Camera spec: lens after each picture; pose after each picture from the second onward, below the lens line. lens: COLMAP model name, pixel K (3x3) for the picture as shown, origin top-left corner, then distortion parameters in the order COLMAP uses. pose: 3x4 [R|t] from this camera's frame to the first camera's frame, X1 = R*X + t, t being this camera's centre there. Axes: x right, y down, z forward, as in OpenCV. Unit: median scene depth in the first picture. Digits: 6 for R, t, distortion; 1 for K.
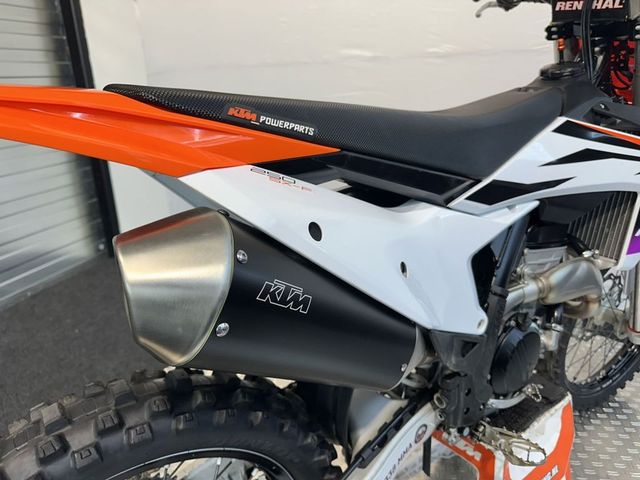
lens RADIAL K [[459.7, 0, 320.0], [0, 459.7, 240.0], [0, 0, 1]] dist [0.004257, -0.027576]
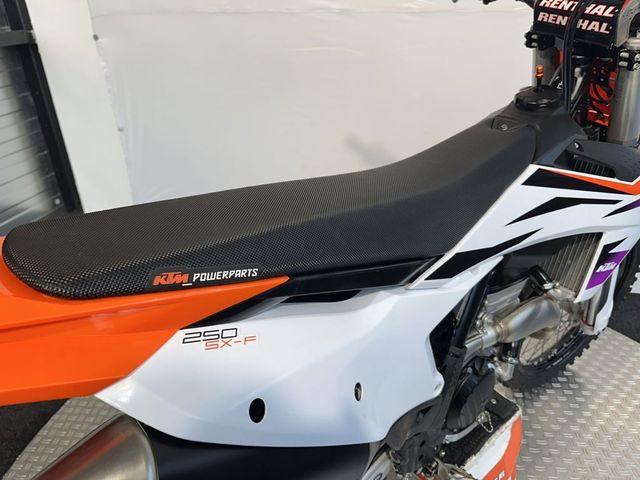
lens RADIAL K [[454.5, 0, 319.9], [0, 454.5, 236.5], [0, 0, 1]] dist [0.045500, -0.083559]
pose [[0.998092, -0.008122, 0.061209, 0.029867], [-0.002271, 0.985812, 0.167836, -0.250540], [-0.061704, -0.167655, 0.983913, 0.074651]]
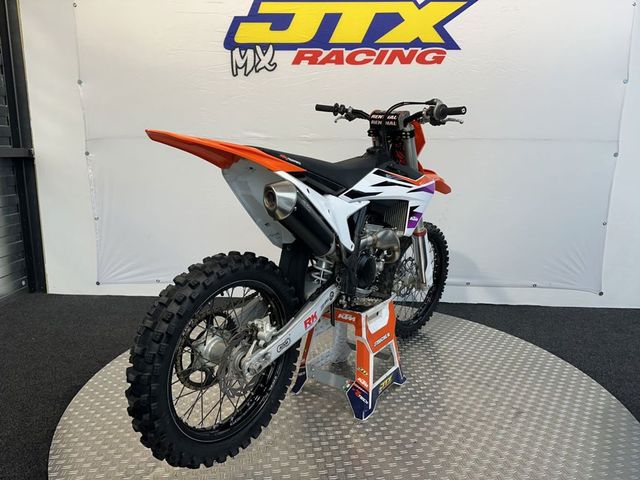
lens RADIAL K [[454.5, 0, 319.9], [0, 454.5, 236.5], [0, 0, 1]] dist [0.045500, -0.083559]
pose [[0.948305, -0.011457, 0.317155, -0.473830], [0.061740, 0.986915, -0.148954, 0.388996], [-0.311298, 0.160835, 0.936603, -1.001174]]
